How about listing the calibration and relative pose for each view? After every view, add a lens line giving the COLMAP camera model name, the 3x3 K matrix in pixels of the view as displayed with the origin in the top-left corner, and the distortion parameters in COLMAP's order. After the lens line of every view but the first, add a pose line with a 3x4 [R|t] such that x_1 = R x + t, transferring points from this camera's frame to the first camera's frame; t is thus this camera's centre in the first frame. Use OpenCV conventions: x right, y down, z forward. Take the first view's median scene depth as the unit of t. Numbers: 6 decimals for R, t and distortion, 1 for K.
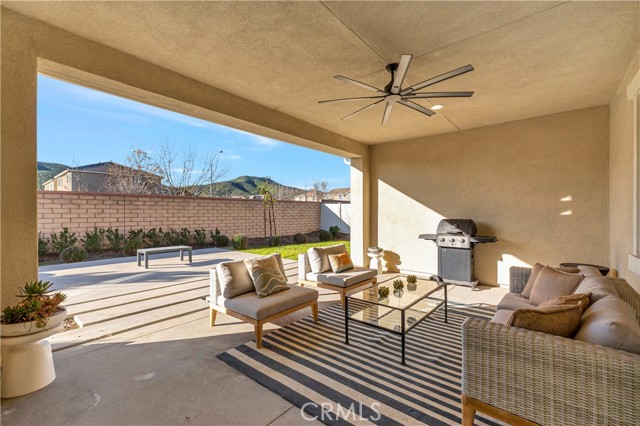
lens RADIAL K [[282.0, 0, 320.0], [0, 282.0, 213.0], [0, 0, 1]] dist [-0.000448, -0.000043]
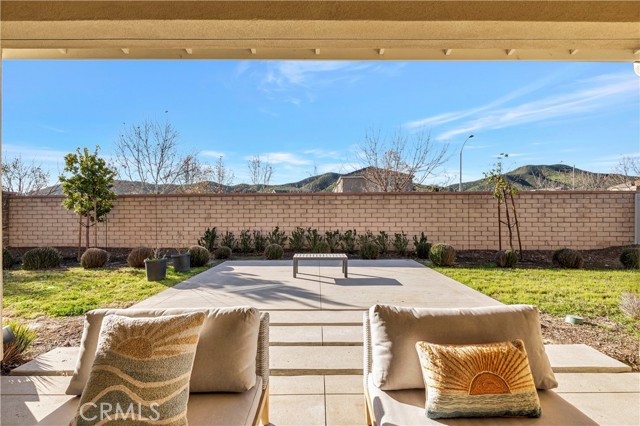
lens RADIAL K [[306.6, 0, 320.0], [0, 306.6, 213.0], [0, 0, 1]] dist [-0.000937, -0.000145]
pose [[0.642753, -0.004847, -0.766058, 0.094302], [0.002089, 0.999987, -0.004575, 0.004896], [0.766071, 0.001340, 0.642755, 0.304777]]
